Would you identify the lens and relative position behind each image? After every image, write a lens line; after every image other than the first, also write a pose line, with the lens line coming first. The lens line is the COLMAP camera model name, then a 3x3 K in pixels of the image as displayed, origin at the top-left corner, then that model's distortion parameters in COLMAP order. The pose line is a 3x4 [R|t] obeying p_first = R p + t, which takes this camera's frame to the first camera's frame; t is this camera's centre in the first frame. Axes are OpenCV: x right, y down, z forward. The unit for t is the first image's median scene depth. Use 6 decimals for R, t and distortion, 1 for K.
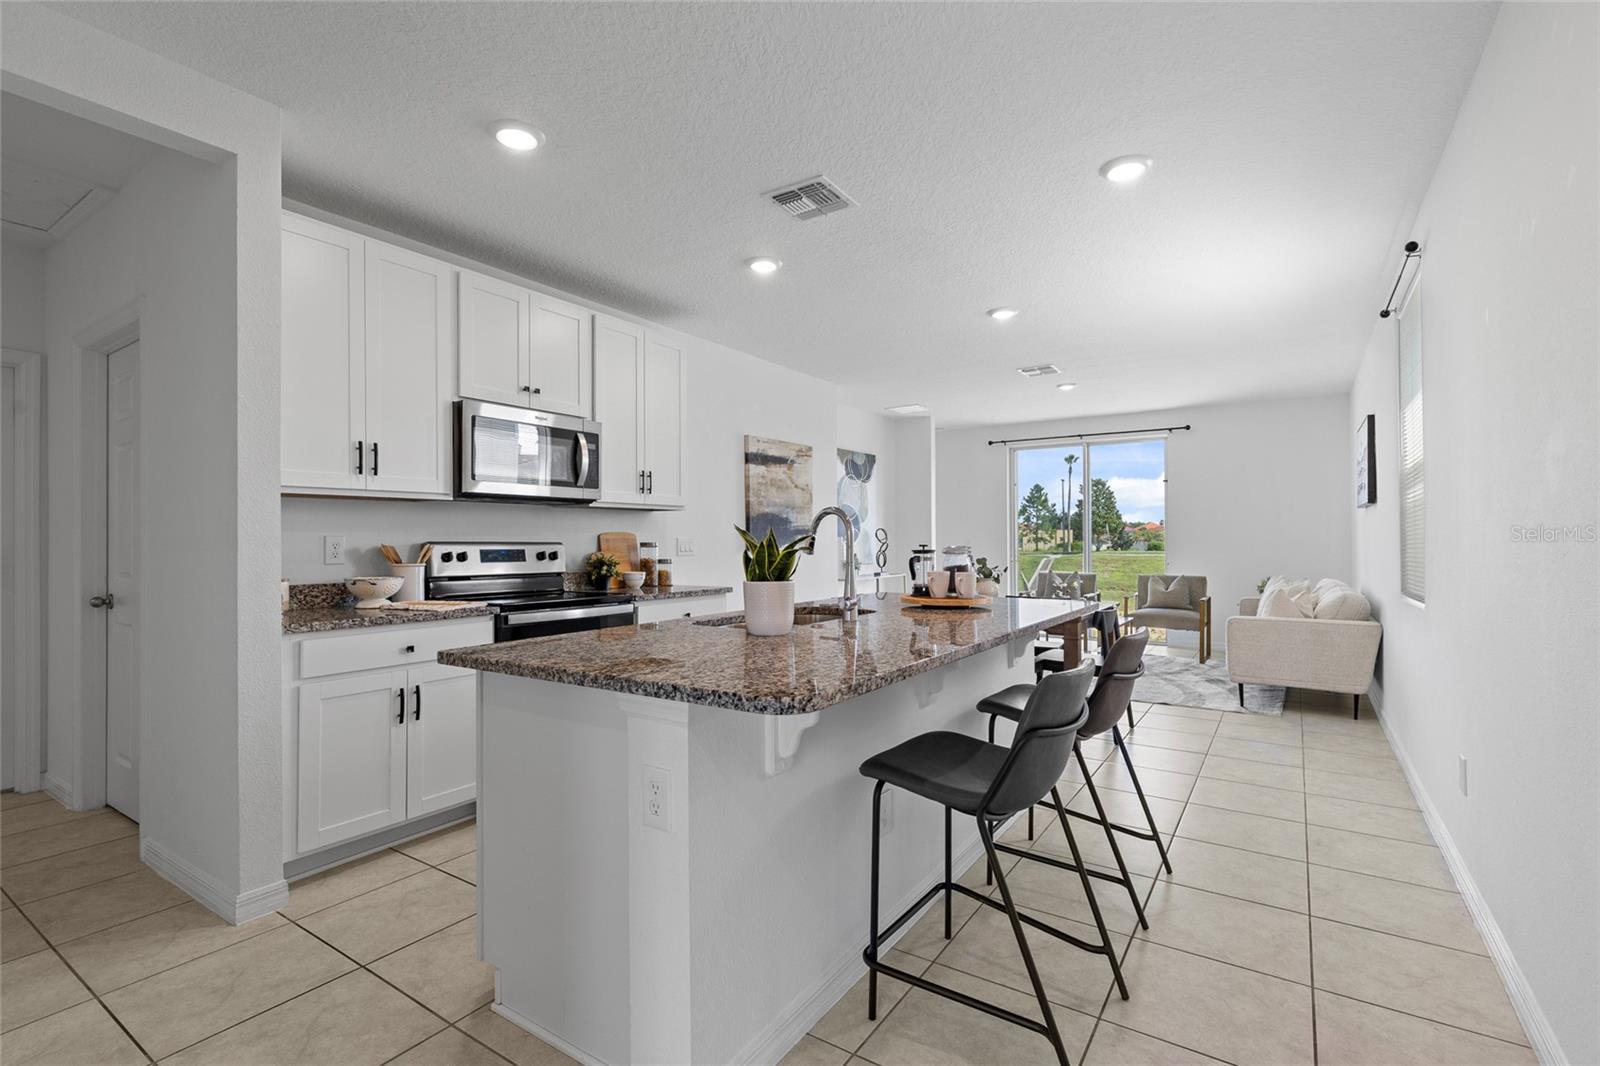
lens RADIAL K [[723.0, 0, 800.0], [0, 723.0, 533.0], [0, 0, 1]] dist [0.001044, -0.000446]
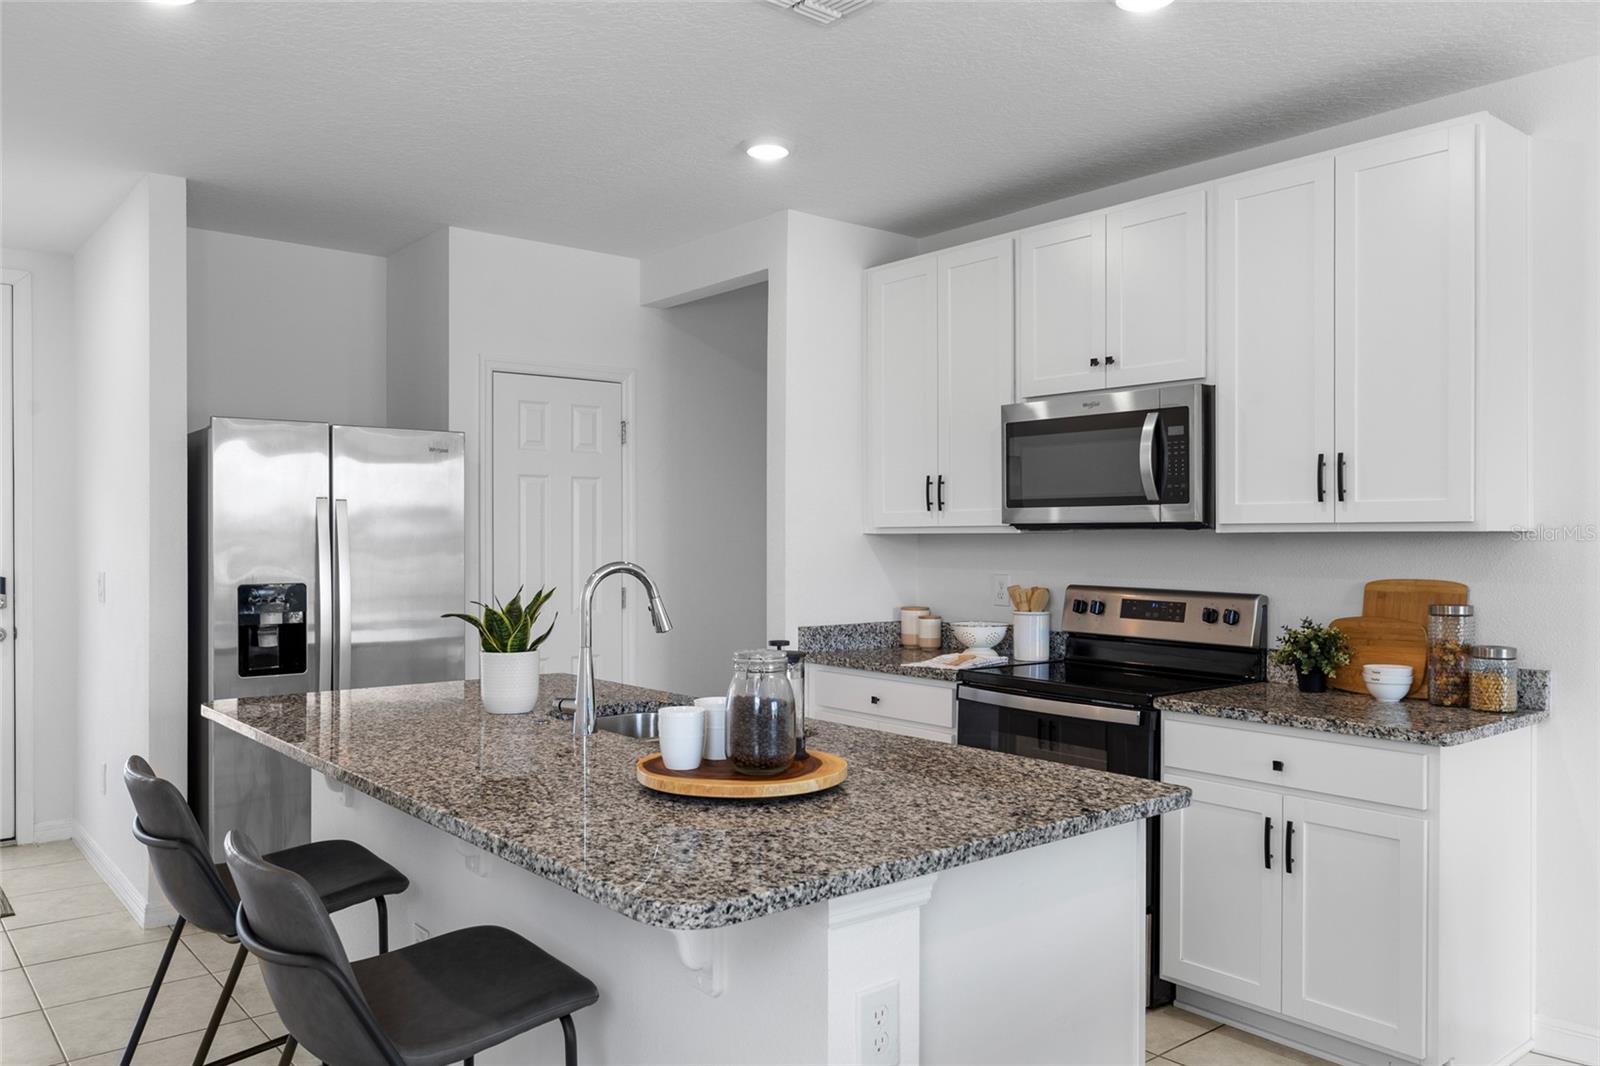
lens RADIAL K [[1205.8, 0, 800.0], [0, 1205.8, 533.0], [0, 0, 1]] dist [0.003728, -0.000260]
pose [[-0.284788, 0.004454, -0.958580, 0.477865], [0.012619, 0.999920, 0.000897, -0.028651], [0.958507, -0.011841, -0.284821, 0.656582]]
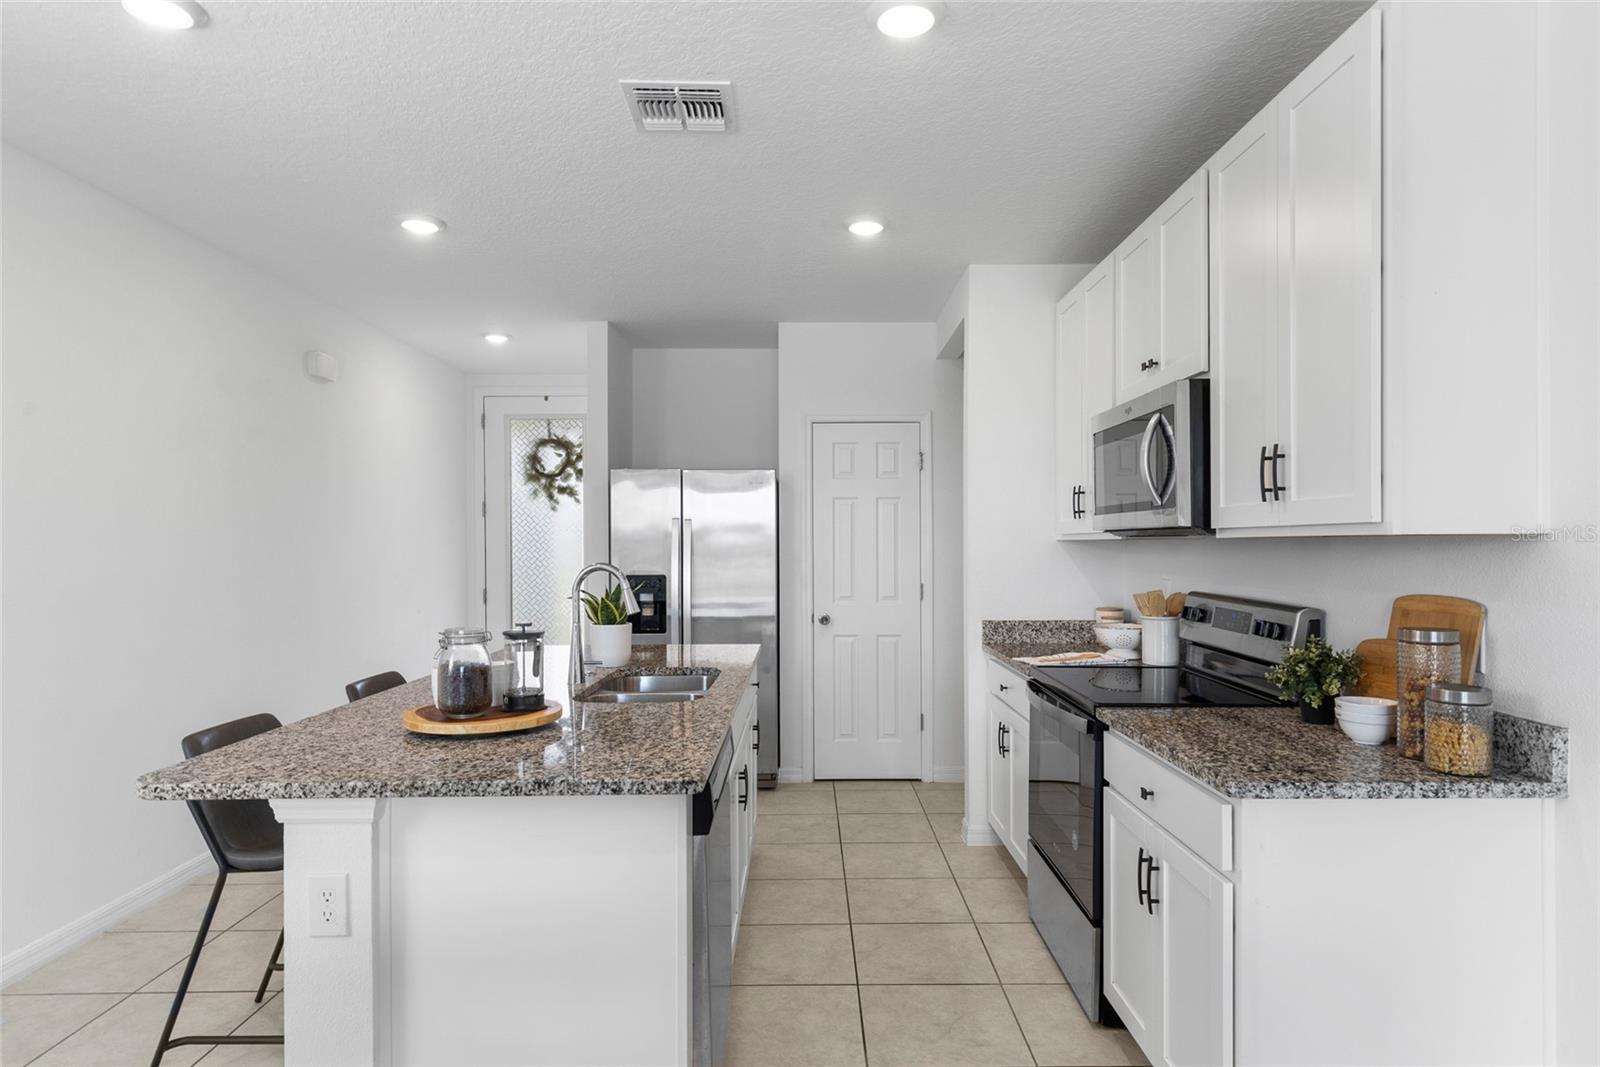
lens RADIAL K [[920.6, 0, 798.4], [0, 920.6, 541.0], [0, 0, 1]] dist [0.011527, 0.000720]
pose [[-0.827753, 0.008654, -0.561026, 0.223577], [0.015701, 0.999847, -0.007743, -0.023655], [0.560873, -0.015218, -0.827762, 0.945249]]
